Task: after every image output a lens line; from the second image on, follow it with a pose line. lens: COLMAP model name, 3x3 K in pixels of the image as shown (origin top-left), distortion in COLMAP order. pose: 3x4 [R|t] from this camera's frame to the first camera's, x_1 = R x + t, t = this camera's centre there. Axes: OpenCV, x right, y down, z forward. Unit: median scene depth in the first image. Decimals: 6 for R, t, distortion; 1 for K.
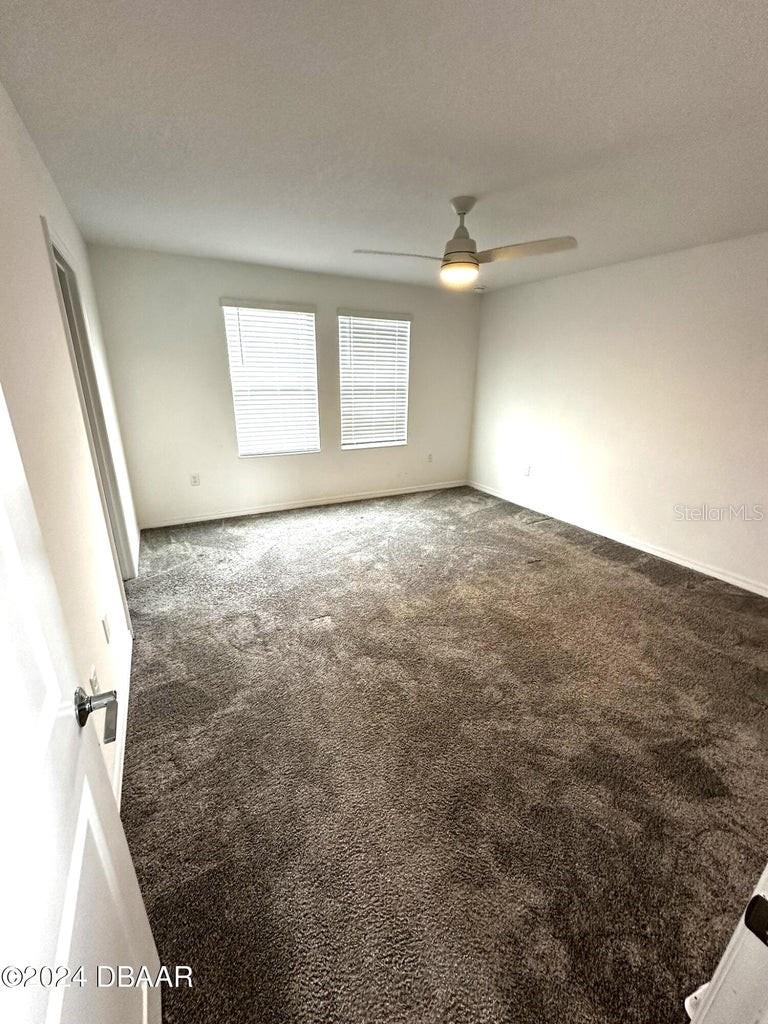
lens RADIAL K [[409.6, 0, 387.7], [0, 409.6, 512.1], [0, 0, 1]] dist [-0.000198, -0.000273]
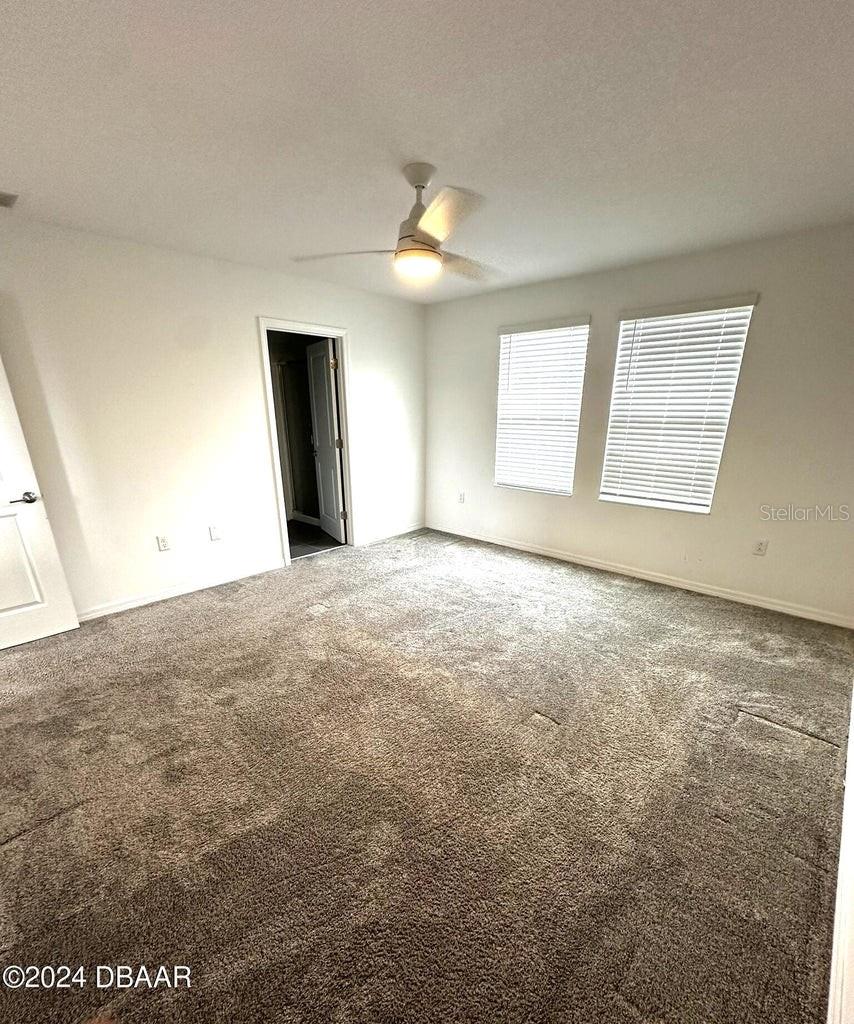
lens RADIAL K [[454.8, 0, 429.0], [0, 454.8, 570.6], [0, 0, 1]] dist [-0.000858, 0.000020]
pose [[0.323655, 0.311478, -0.893437, 0.658443], [-0.298224, 0.929713, 0.216090, -0.130694], [0.897947, 0.196506, 0.393797, 0.449721]]
